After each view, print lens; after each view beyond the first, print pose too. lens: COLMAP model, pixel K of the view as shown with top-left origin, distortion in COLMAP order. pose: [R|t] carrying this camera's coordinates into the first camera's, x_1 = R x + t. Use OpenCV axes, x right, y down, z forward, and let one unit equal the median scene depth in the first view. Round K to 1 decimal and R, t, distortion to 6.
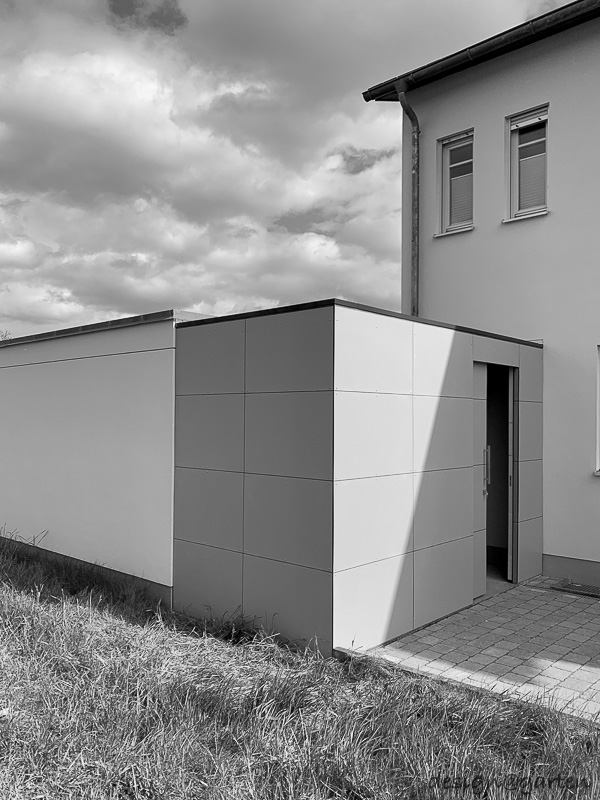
lens RADIAL K [[634.7, 0, 302.5], [0, 634.7, 403.3], [0, 0, 1]] dist [0.003280, 0.002745]
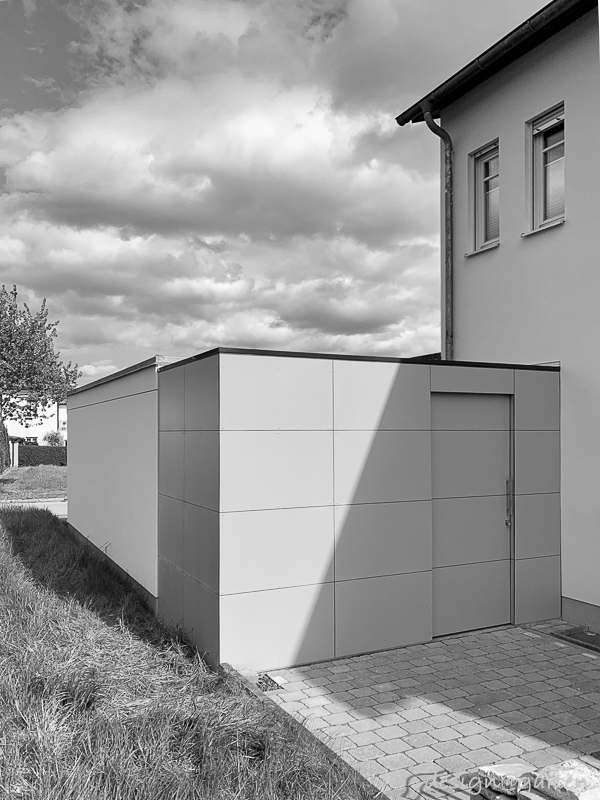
lens RADIAL K [[651.7, 0, 299.7], [0, 651.7, 418.8], [0, 0, 1]] dist [0.000274, -0.003707]
pose [[0.934848, -0.017645, -0.354611, 0.354241], [0.017422, 0.999841, -0.003820, -0.020376], [0.354622, -0.002607, 0.935006, -0.007668]]
